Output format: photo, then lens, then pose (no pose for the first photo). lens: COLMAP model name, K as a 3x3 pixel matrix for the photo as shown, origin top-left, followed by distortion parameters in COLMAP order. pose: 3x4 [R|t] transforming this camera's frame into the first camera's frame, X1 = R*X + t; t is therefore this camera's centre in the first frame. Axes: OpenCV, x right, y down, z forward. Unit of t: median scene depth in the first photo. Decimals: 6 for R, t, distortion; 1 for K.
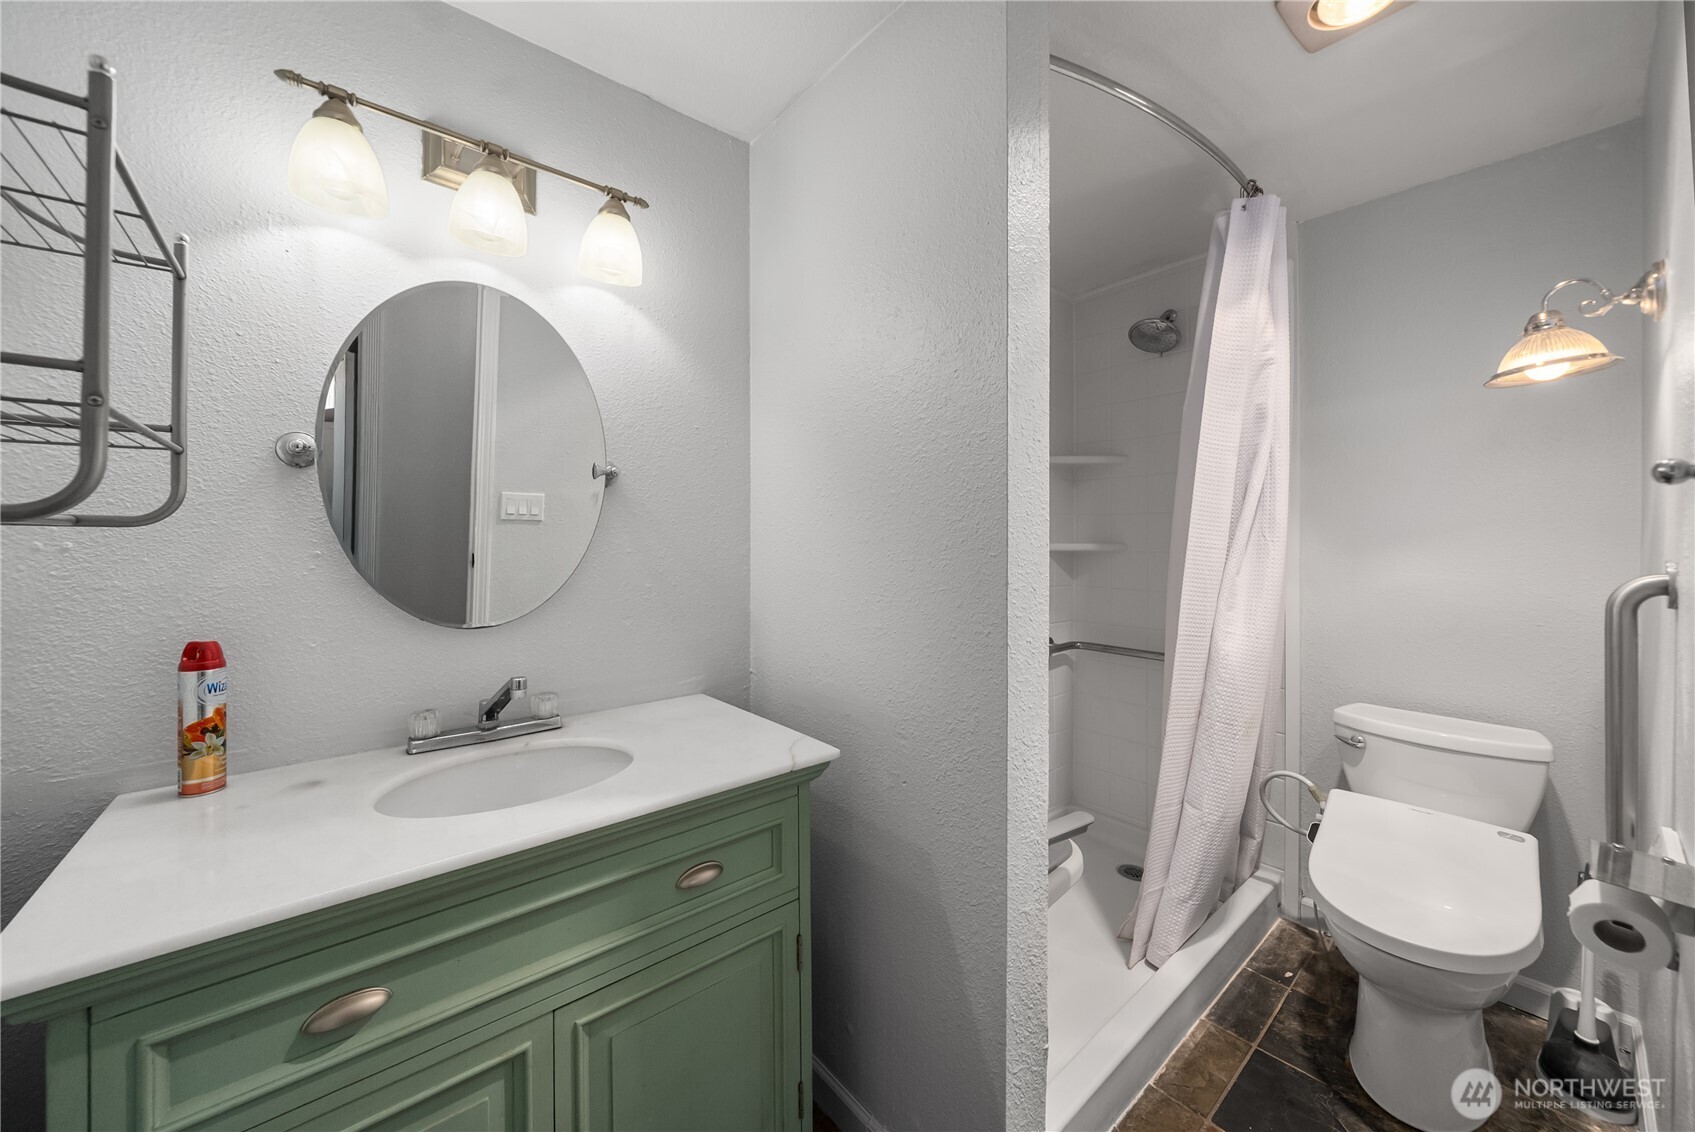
lens RADIAL K [[611.6, 0, 842.1], [0, 611.6, 548.8], [0, 0, 1]] dist [-0.001403, -0.002032]
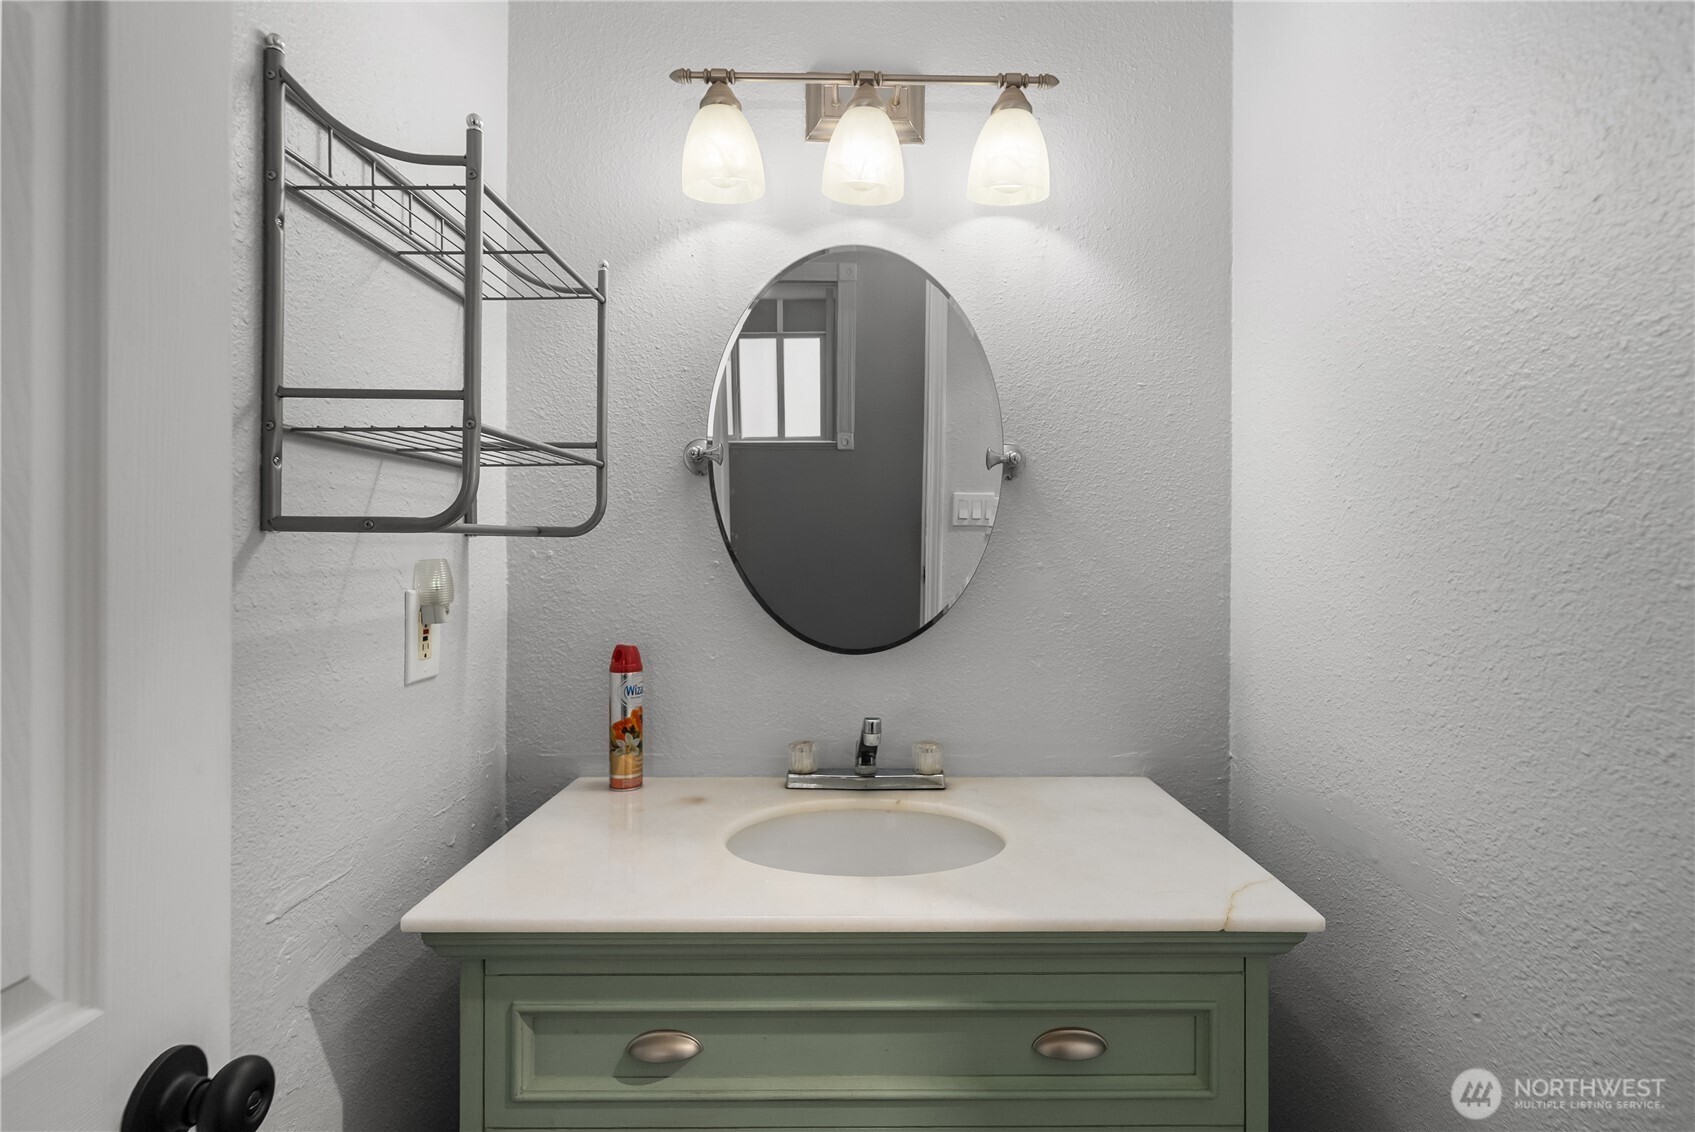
lens RADIAL K [[828.7, 0, 847.5], [0, 828.7, 566.0], [0, 0, 1]] dist [0.001437, 0.001161]
pose [[0.776159, 0.014662, -0.630367, 0.142926], [-0.012491, 0.999891, 0.007876, -0.000755], [0.630414, 0.001761, 0.776257, 0.124313]]
